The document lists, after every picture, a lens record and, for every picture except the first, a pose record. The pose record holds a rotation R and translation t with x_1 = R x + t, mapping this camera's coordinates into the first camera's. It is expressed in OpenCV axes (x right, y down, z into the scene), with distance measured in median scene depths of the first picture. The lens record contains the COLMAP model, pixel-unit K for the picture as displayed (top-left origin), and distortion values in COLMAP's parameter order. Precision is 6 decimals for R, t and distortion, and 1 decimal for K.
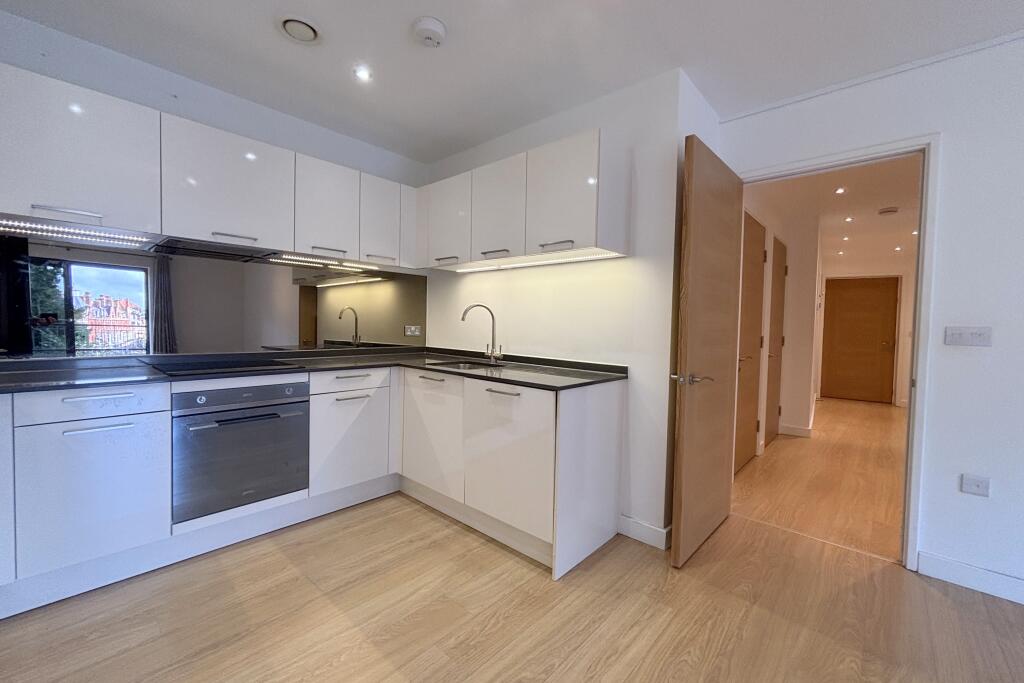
lens RADIAL K [[421.8, 0, 510.8], [0, 421.8, 339.0], [0, 0, 1]] dist [0.014424, -0.000013]
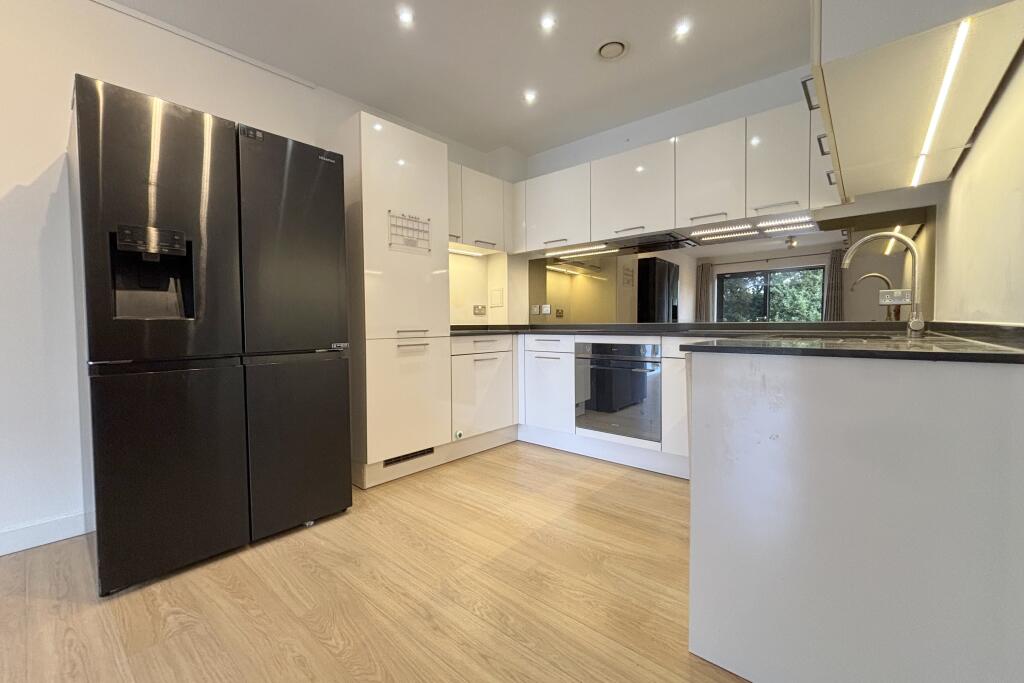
lens RADIAL K [[421.8, 0, 510.8], [0, 421.8, 339.0], [0, 0, 1]] dist [0.014424, -0.000013]
pose [[0.030574, 0.015335, -0.999415, 0.609043], [-0.030384, 0.999434, 0.014406, 0.081818], [0.999071, 0.029926, 0.031023, 0.581311]]
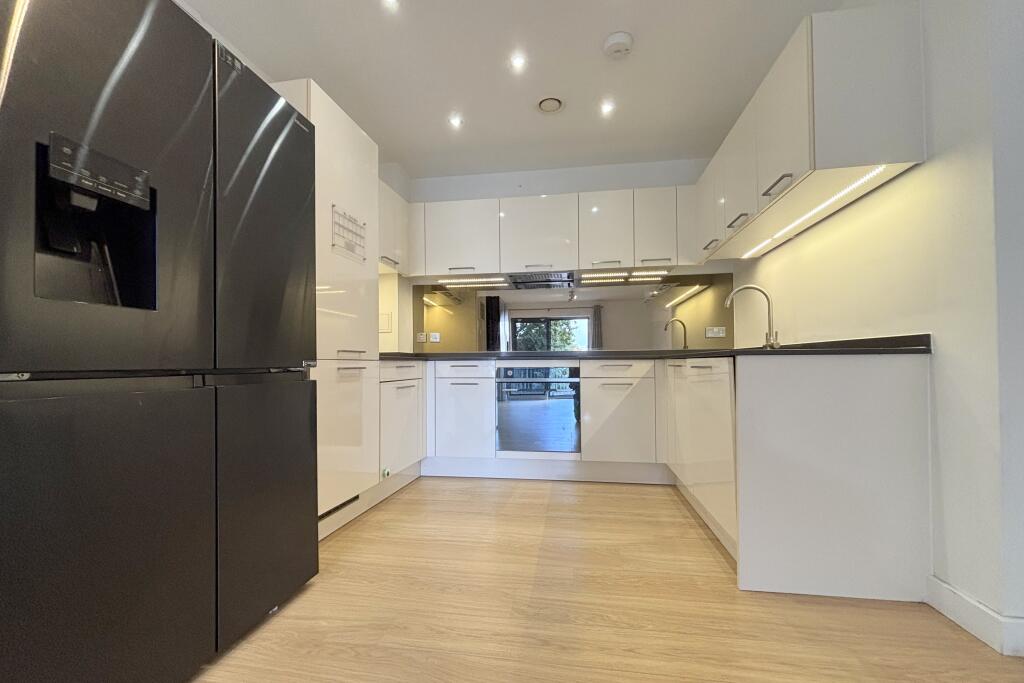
lens RADIAL K [[422.1, 0, 515.1], [0, 422.1, 359.4], [0, 0, 1]] dist [0.000735, 0.000072]
pose [[0.555155, -0.036068, -0.830964, 0.463057], [-0.011595, 0.998627, -0.051092, 0.145079], [0.831666, 0.037999, 0.553974, 0.144376]]
